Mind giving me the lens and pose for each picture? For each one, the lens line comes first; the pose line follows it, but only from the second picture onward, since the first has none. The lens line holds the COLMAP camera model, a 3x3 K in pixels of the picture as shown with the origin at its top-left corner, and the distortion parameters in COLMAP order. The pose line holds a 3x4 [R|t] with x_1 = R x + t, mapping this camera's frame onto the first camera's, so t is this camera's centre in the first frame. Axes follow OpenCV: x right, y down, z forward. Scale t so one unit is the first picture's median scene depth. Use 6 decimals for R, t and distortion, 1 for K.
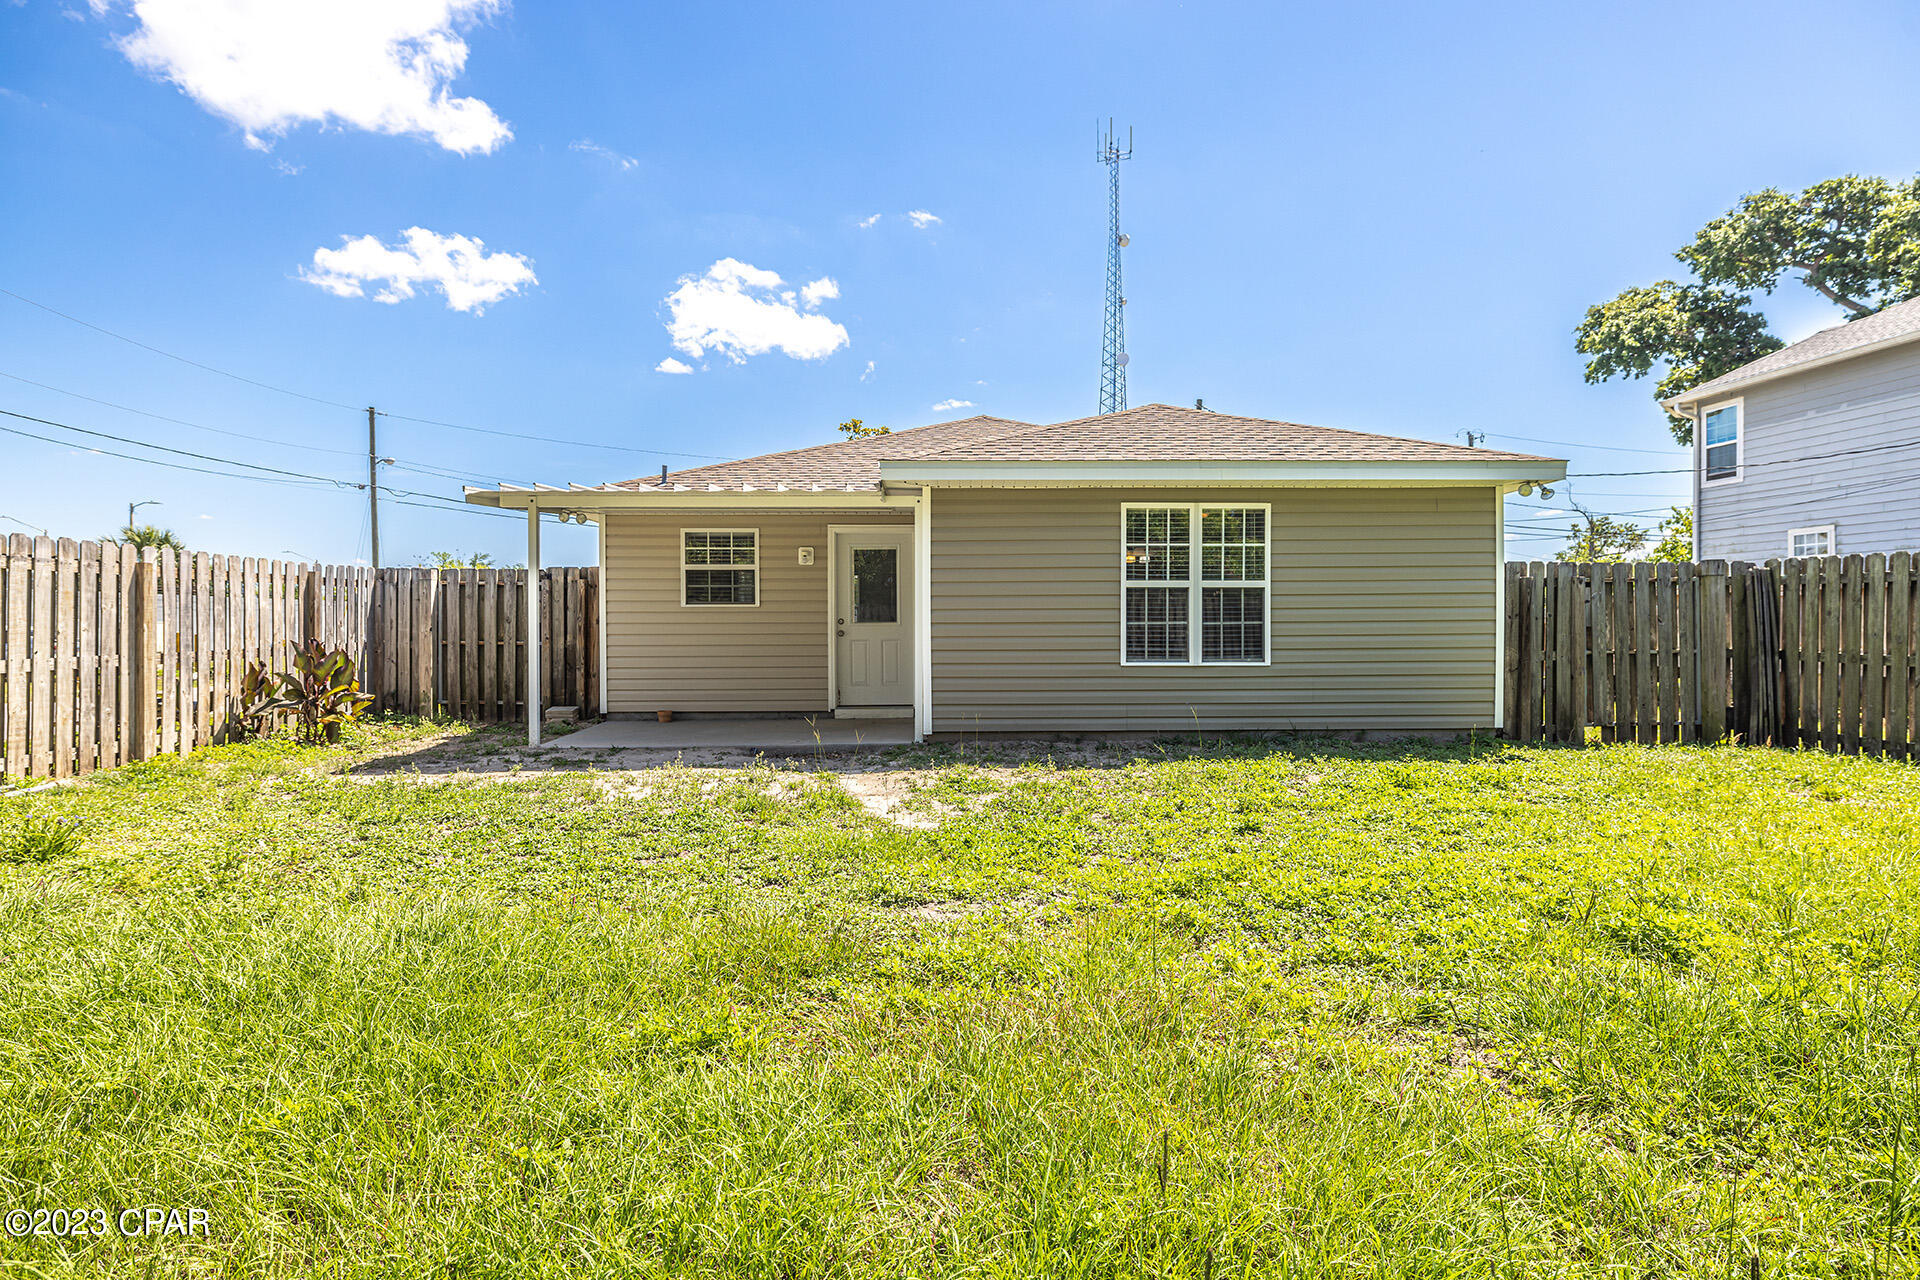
lens RADIAL K [[1086.8, 0, 953.8], [0, 1086.8, 624.1], [0, 0, 1]] dist [0.013720, -0.008791]
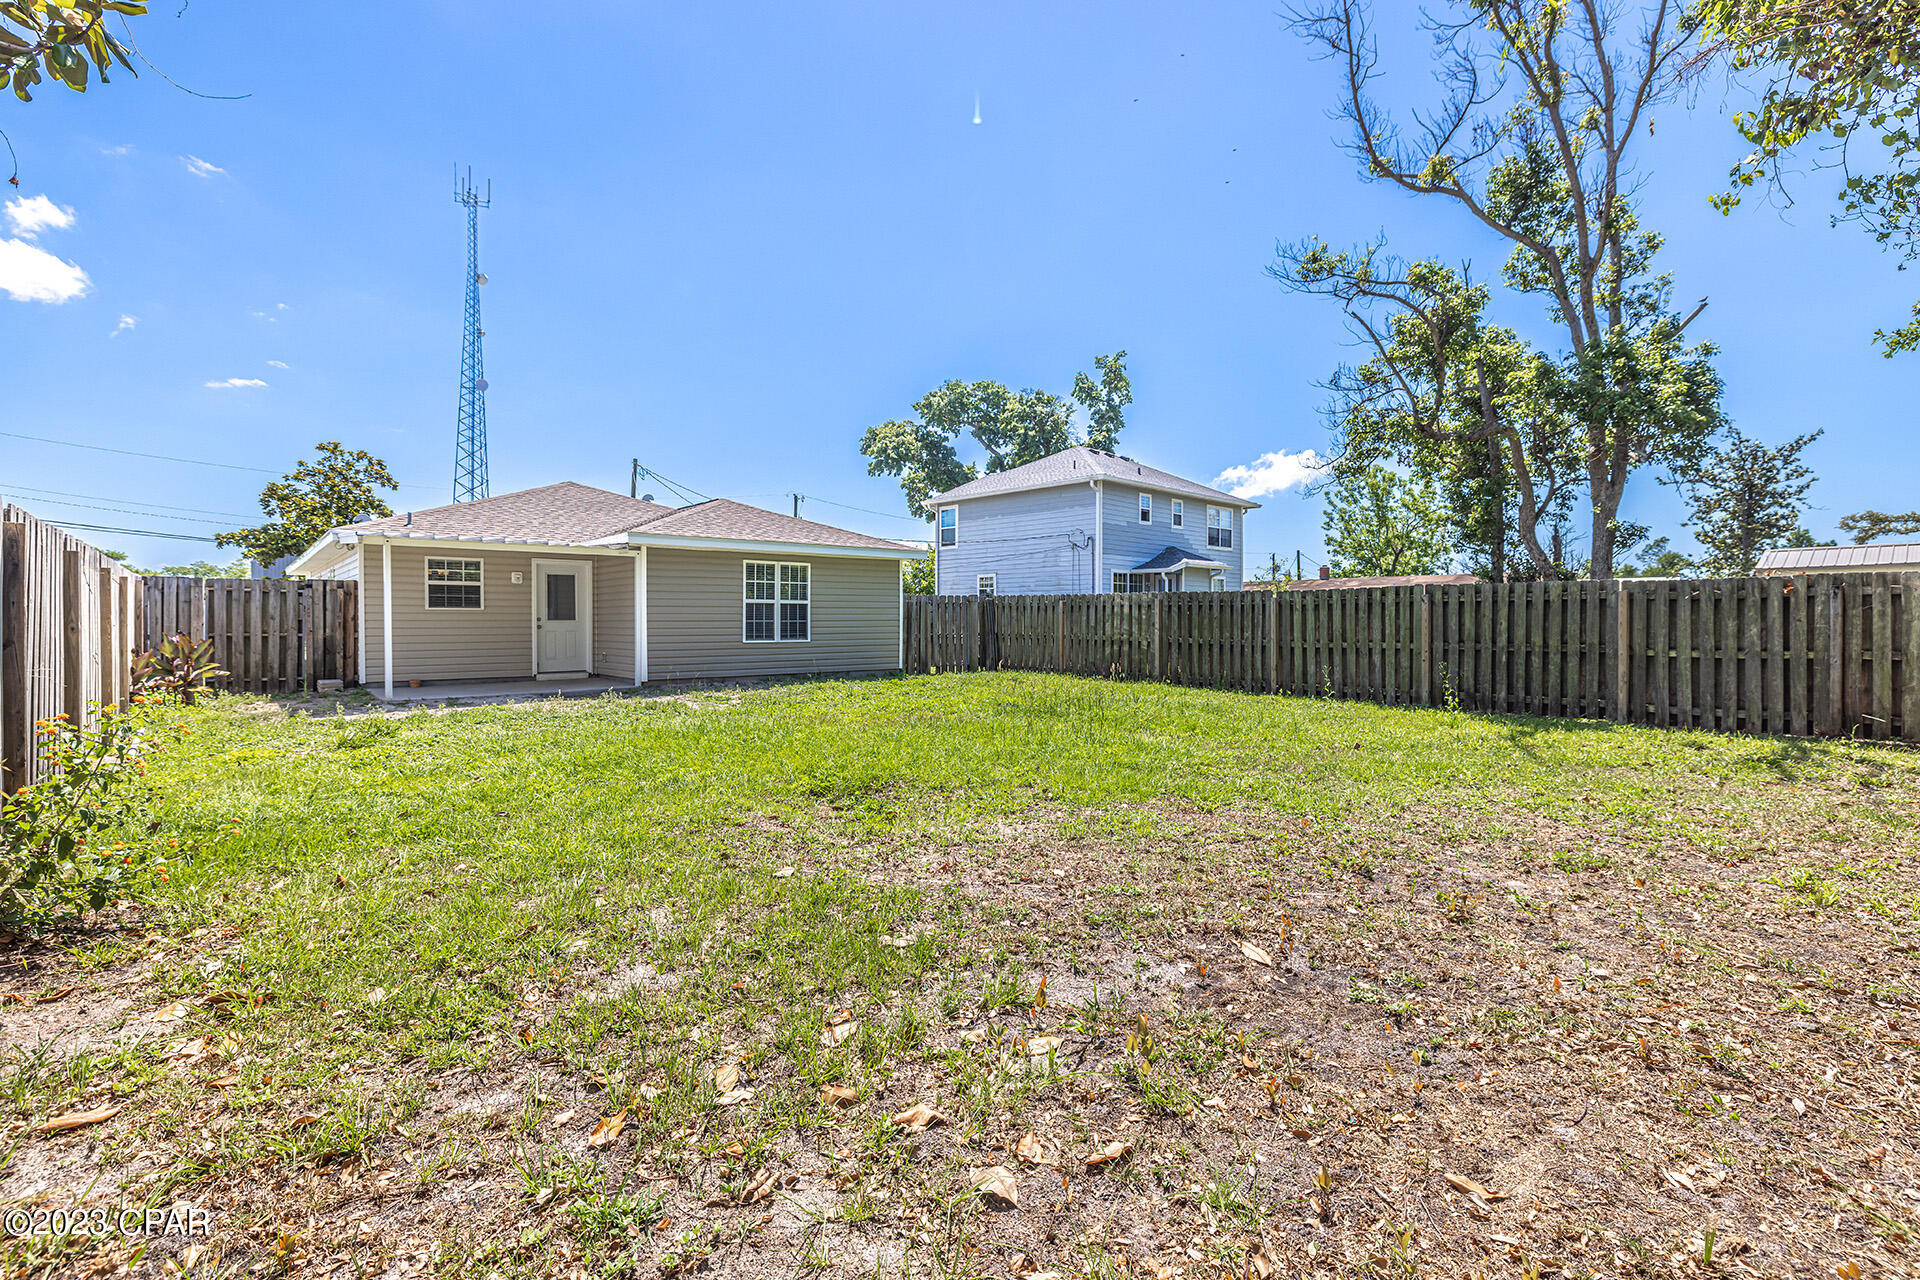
lens RADIAL K [[890.9, 0, 977.9], [0, 890.9, 628.4], [0, 0, 1]] dist [-0.000457, 0.000734]
pose [[0.769975, -0.003010, 0.638066, -0.444427], [-0.001969, 0.999973, 0.007093, 0.000070], [-0.638071, -0.006718, 0.769949, -0.411769]]
